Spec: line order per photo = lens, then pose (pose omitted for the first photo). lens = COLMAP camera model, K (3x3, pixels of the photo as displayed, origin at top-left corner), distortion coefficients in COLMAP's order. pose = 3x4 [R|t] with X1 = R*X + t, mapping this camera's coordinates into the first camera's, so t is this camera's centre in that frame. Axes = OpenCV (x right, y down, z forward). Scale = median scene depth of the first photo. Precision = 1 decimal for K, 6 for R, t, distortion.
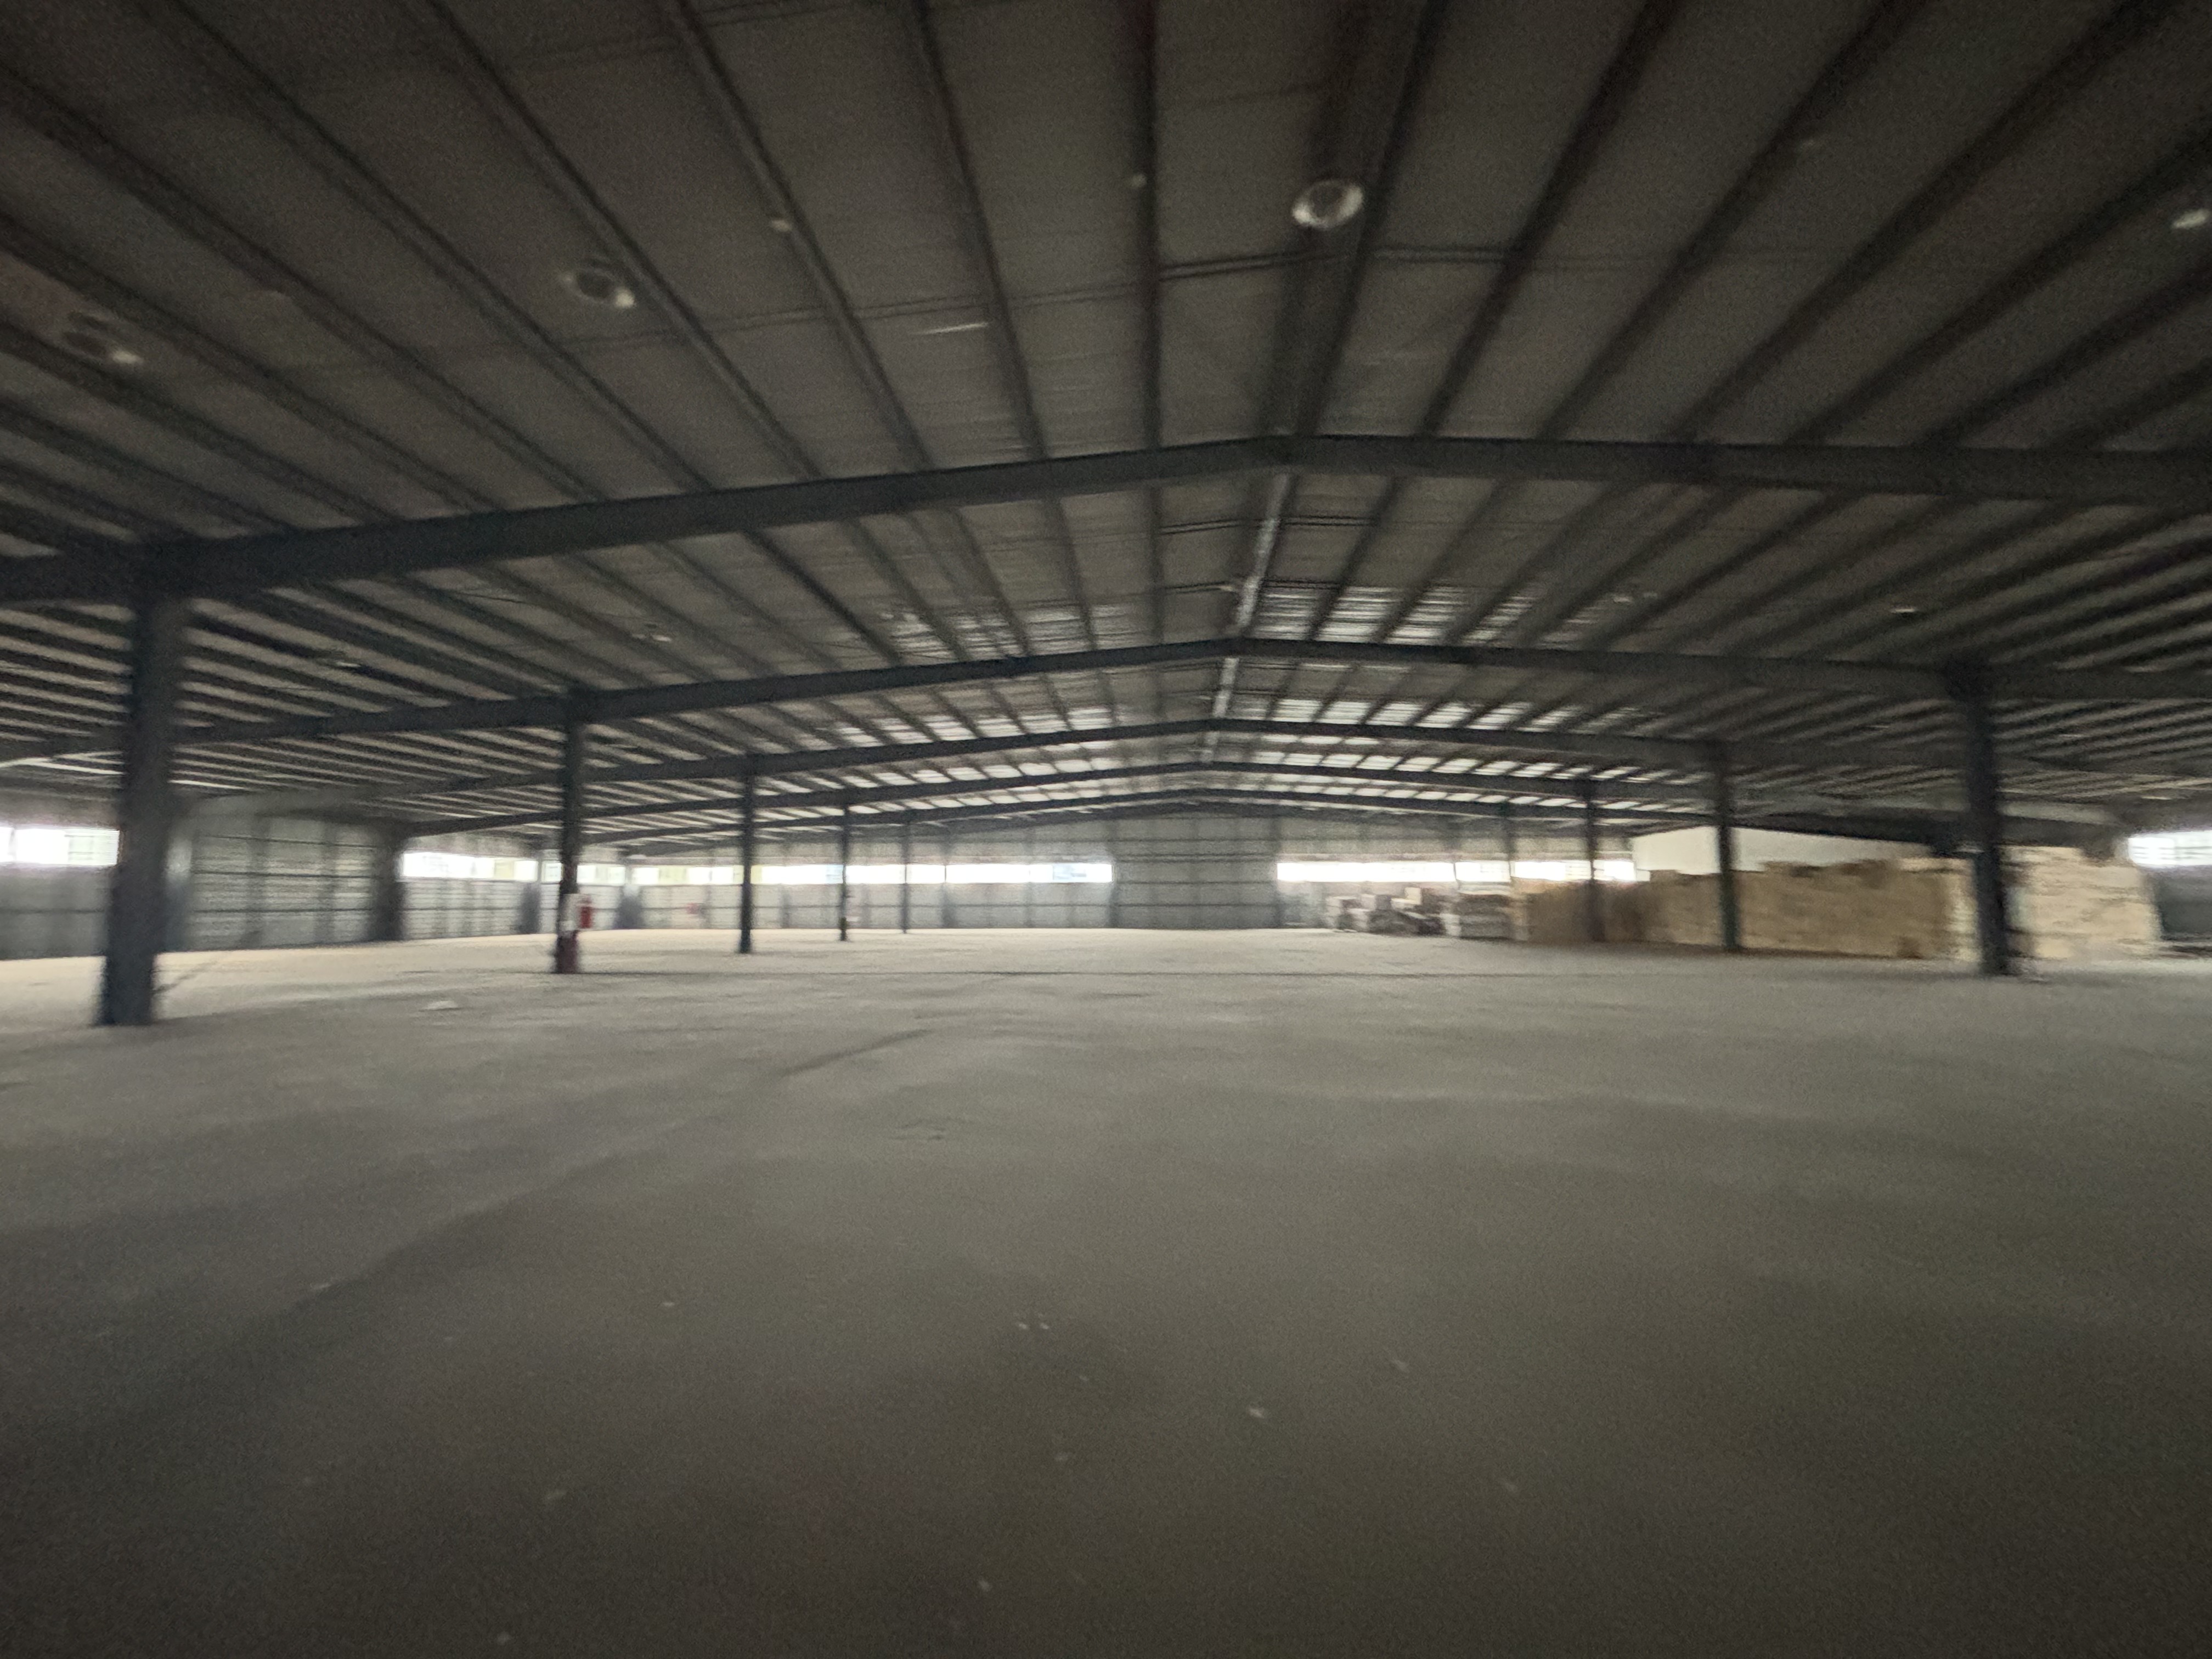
lens RADIAL K [[887.0, 0, 1106.0], [0, 887.0, 829.5], [0, 0, 1]] dist [-0.002284, -0.000472]
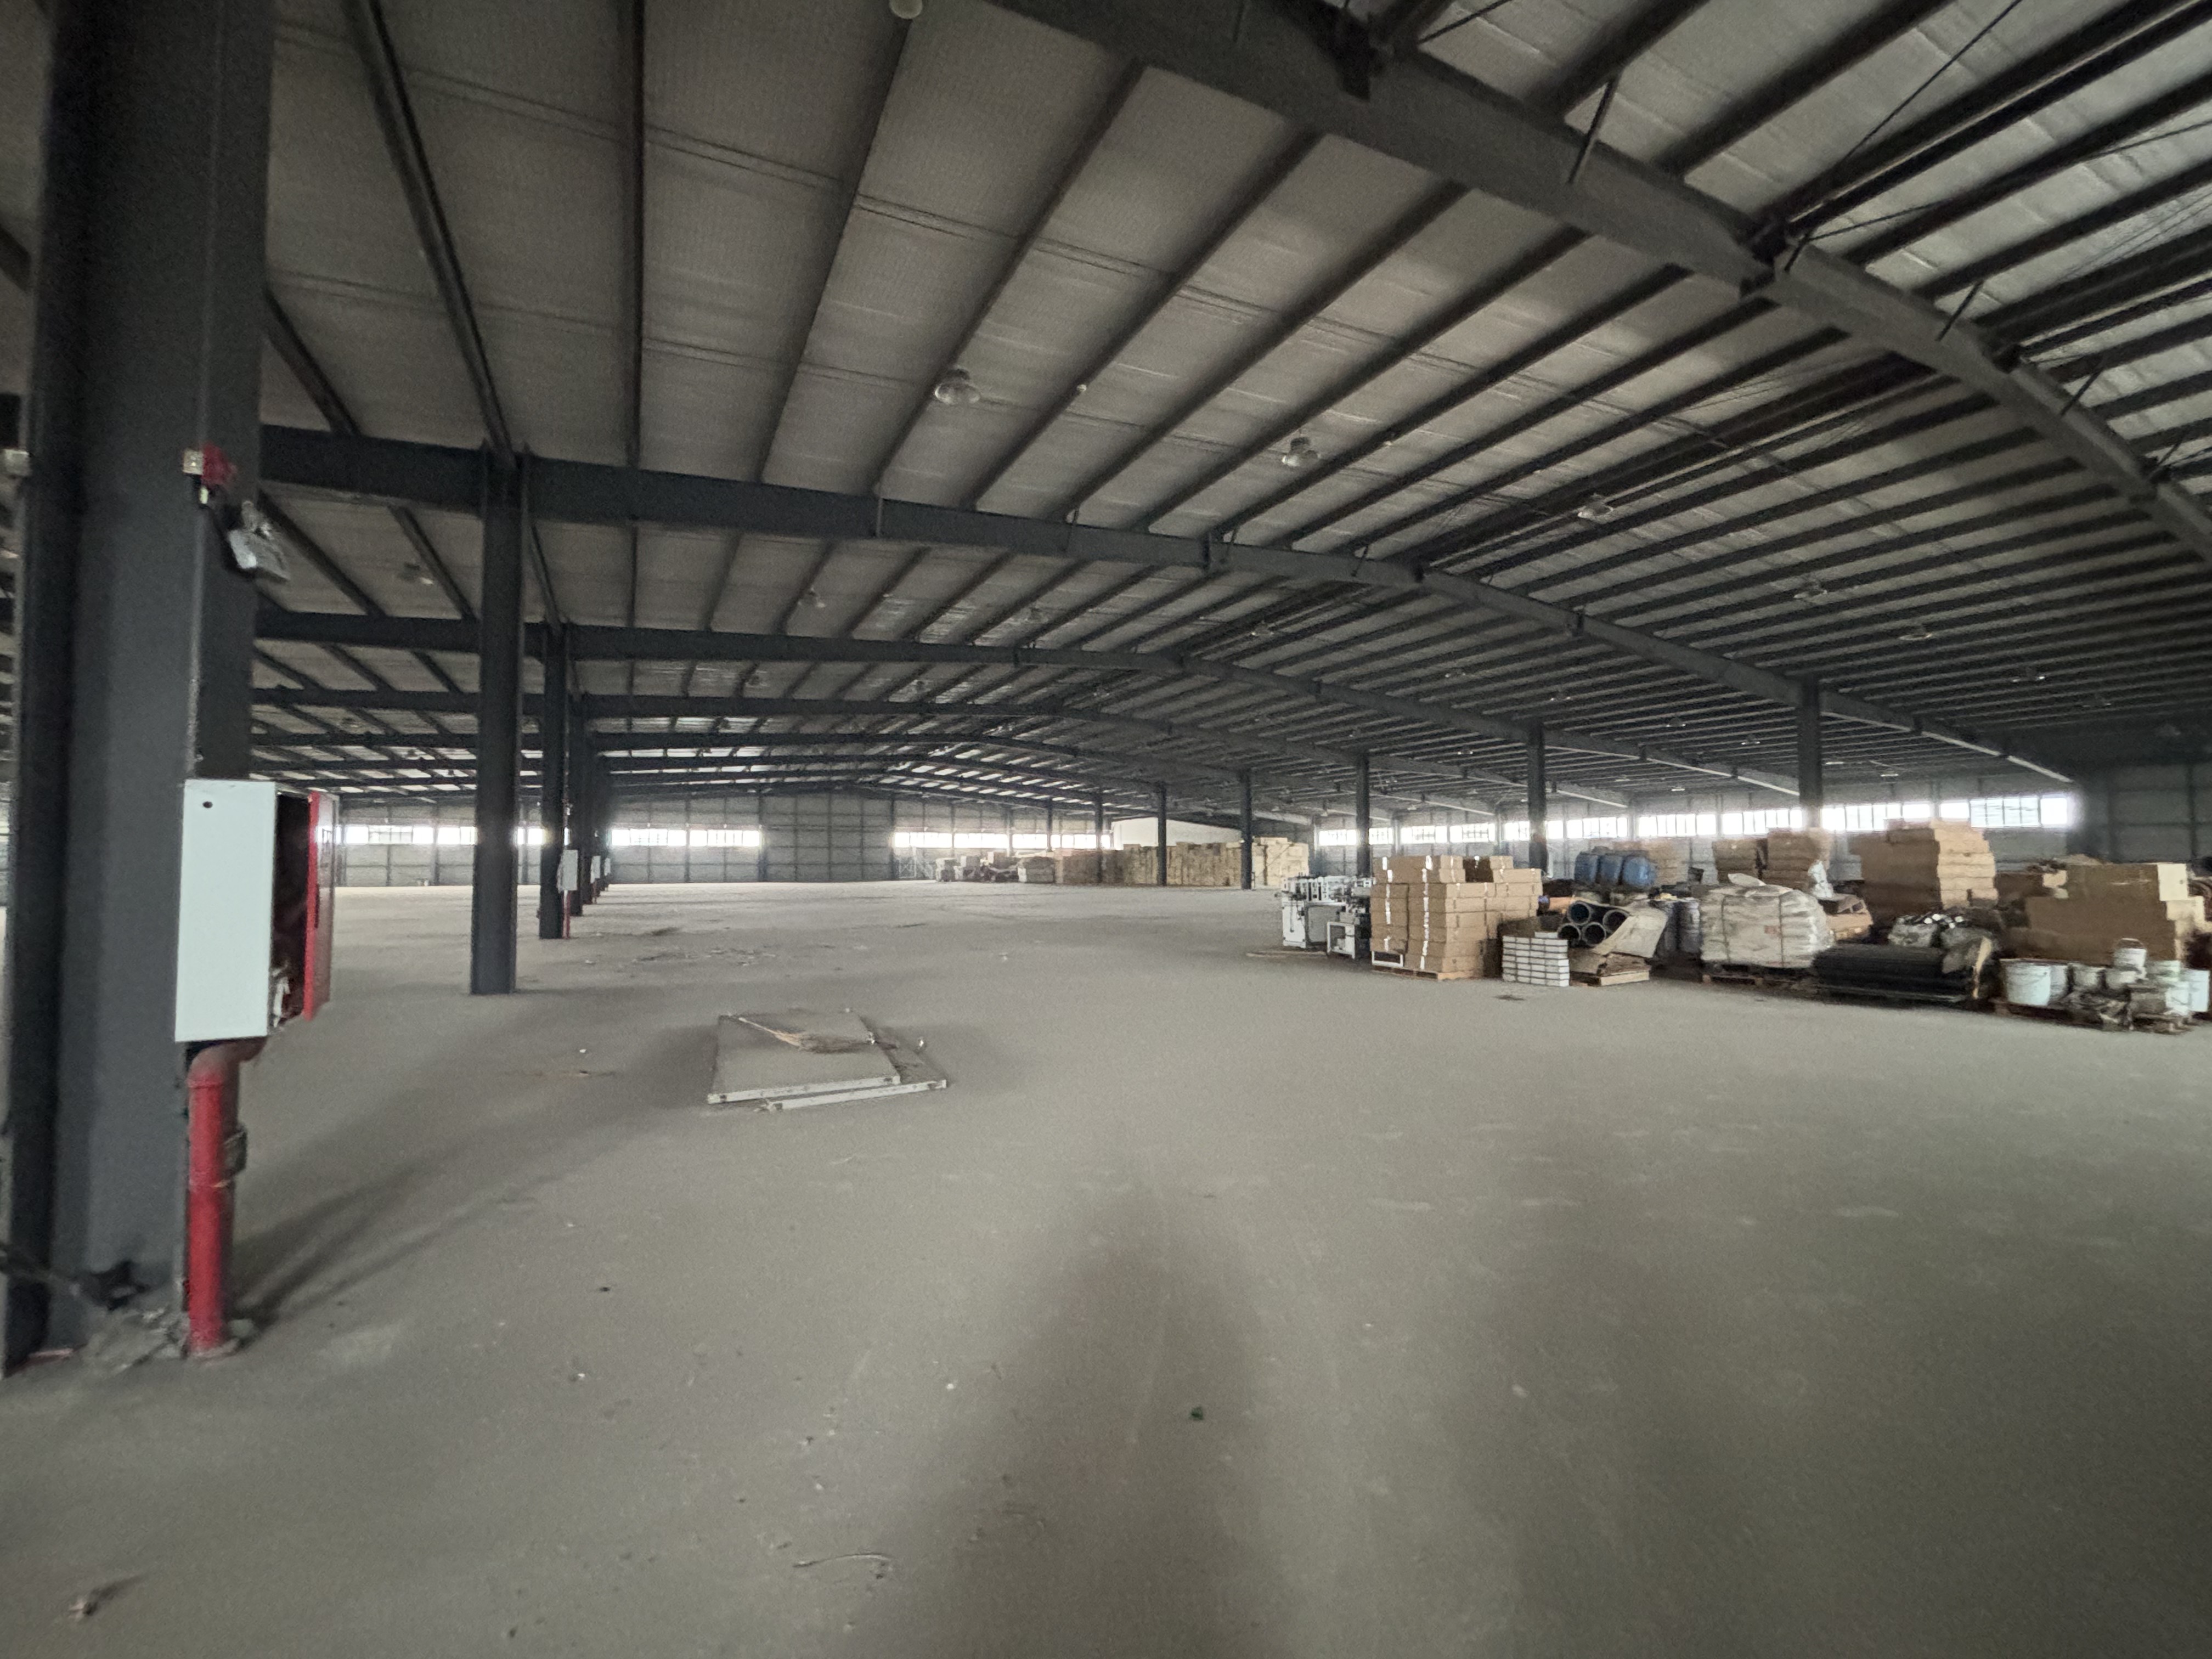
lens RADIAL K [[891.0, 0, 1106.0], [0, 891.0, 829.5], [0, 0, 1]] dist [-0.005167, 0.000122]
pose [[0.852224, 0.019314, 0.522820, -0.543791], [-0.042943, 0.998529, 0.033111, -0.061422], [-0.521411, -0.050670, 0.851800, -0.763809]]
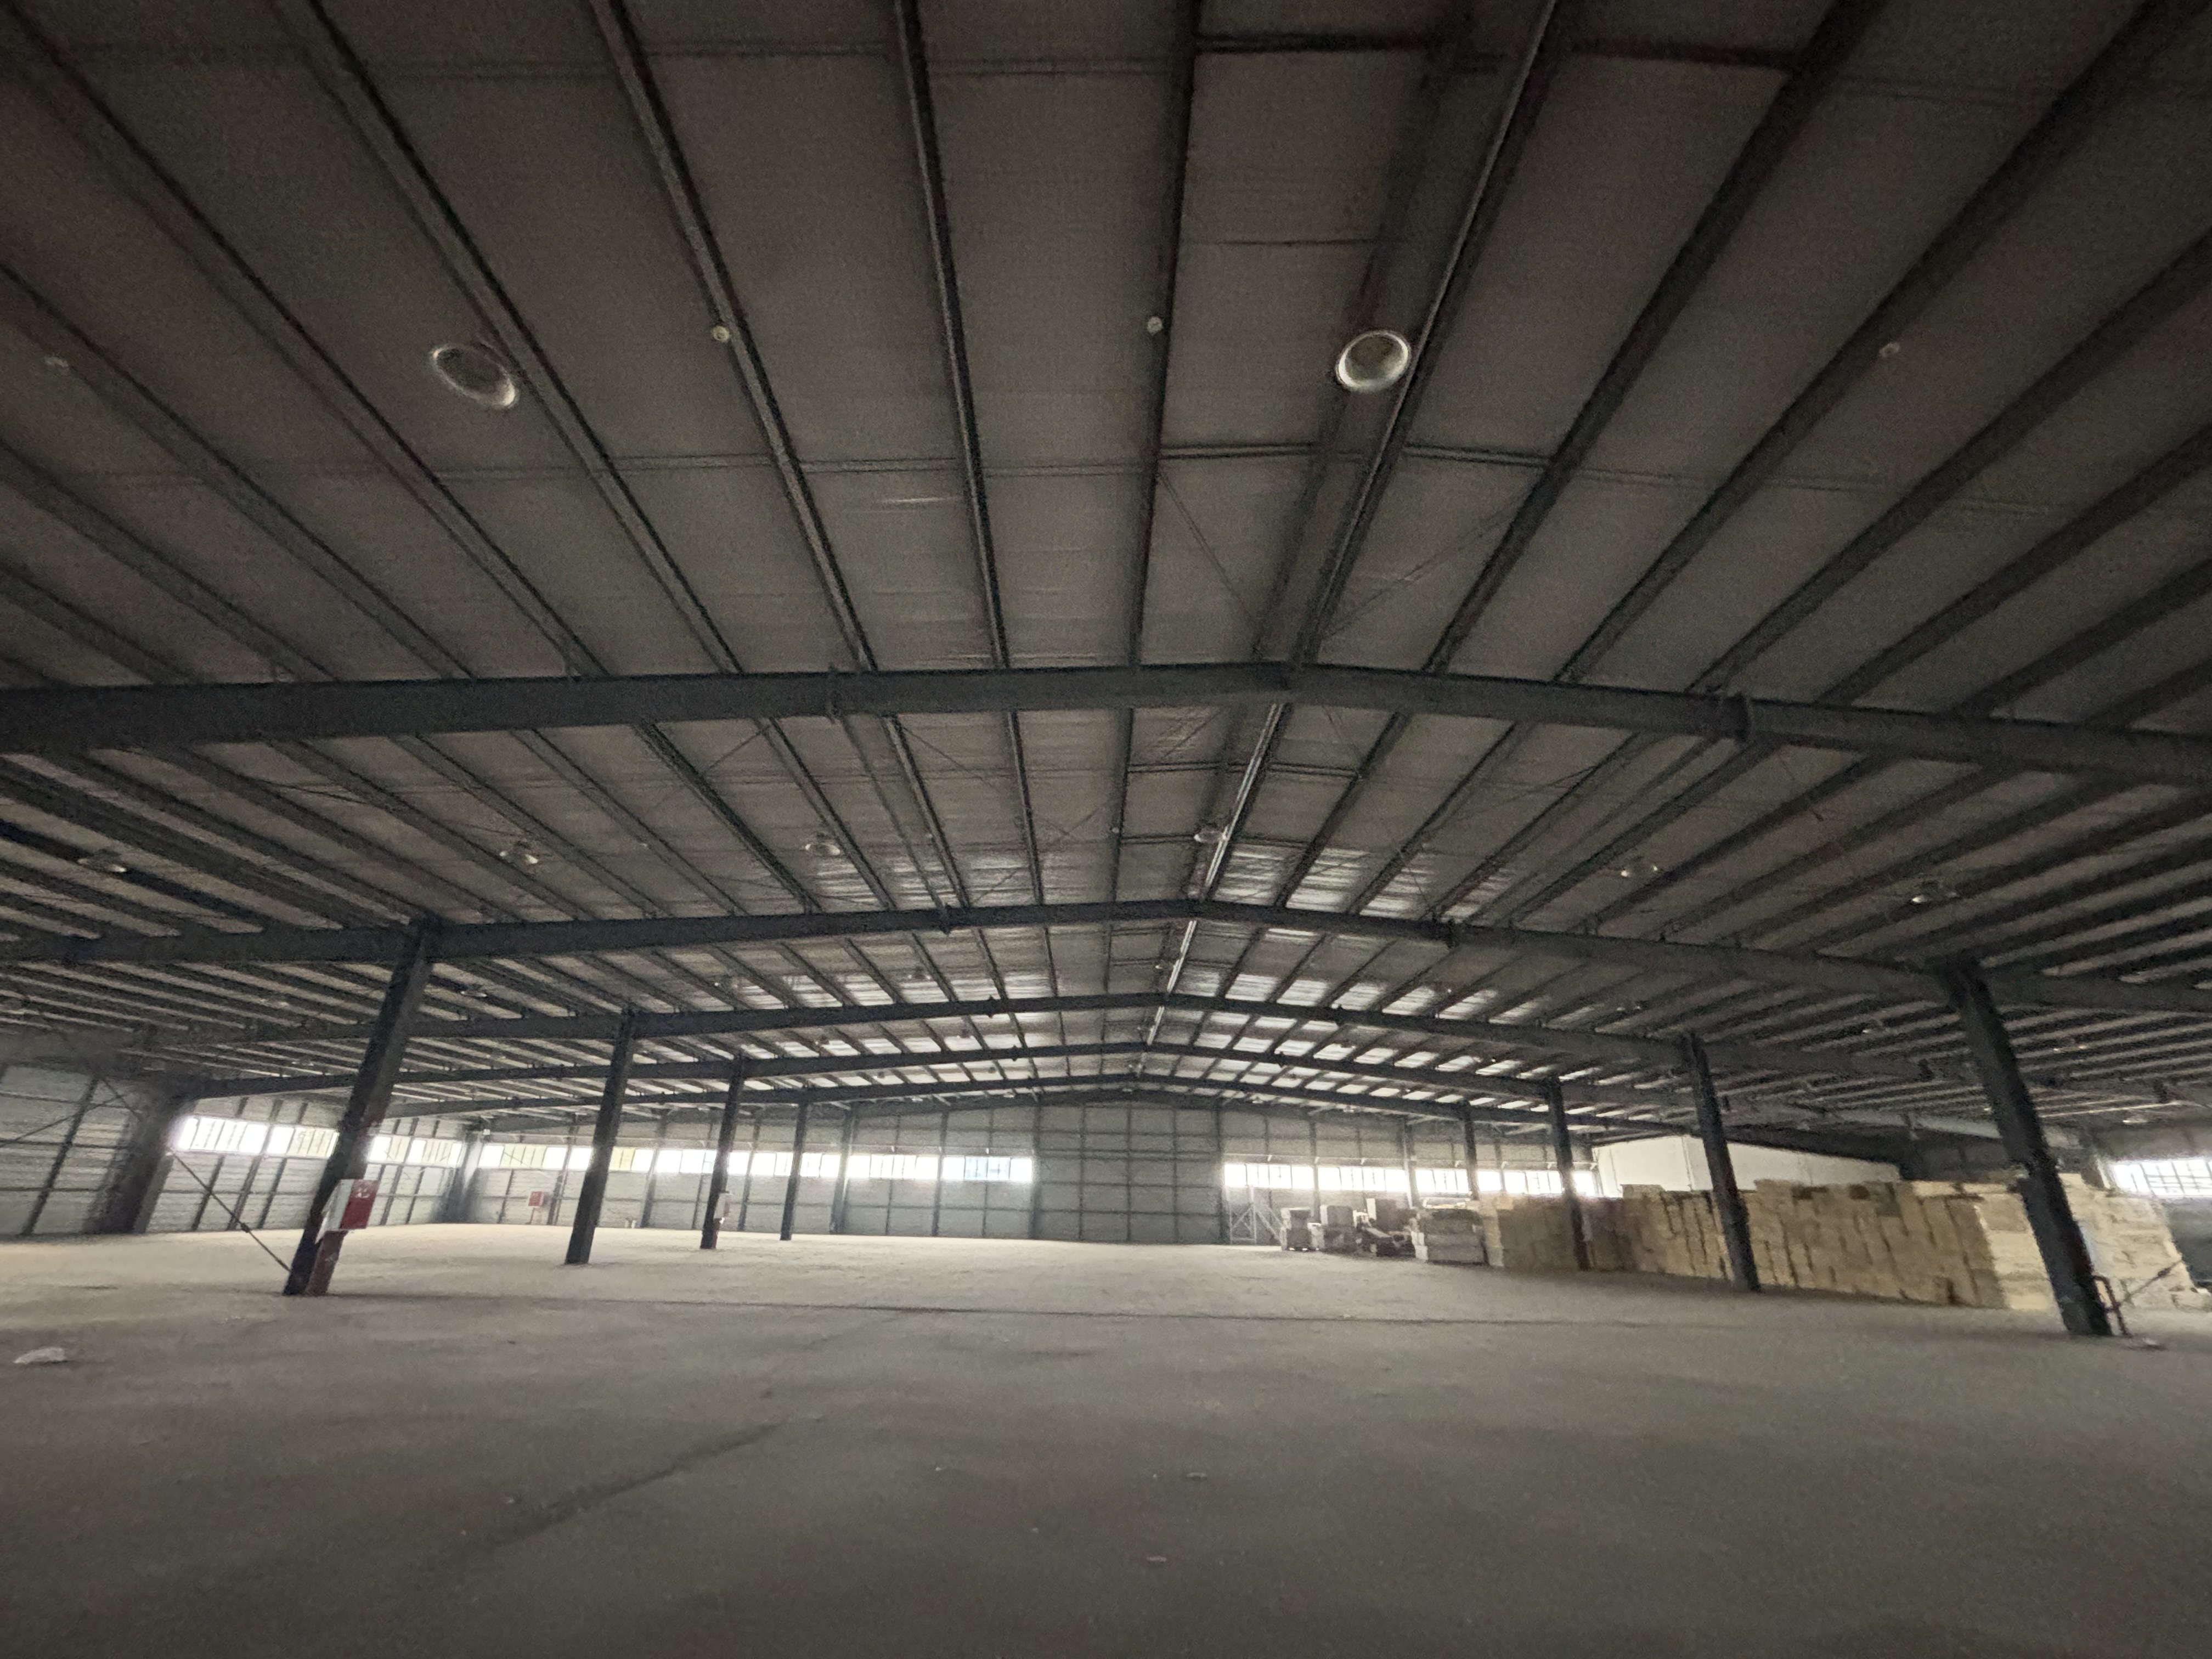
lens RADIAL K [[891.8, 0, 1112.0], [0, 891.8, 820.3], [0, 0, 1]] dist [-0.000874, 0.000599]
pose [[0.995324, 0.060517, 0.075279, -0.011880], [-0.033332, 0.946709, -0.320361, 0.002176], [-0.090654, 0.316354, 0.944300, 0.098457]]
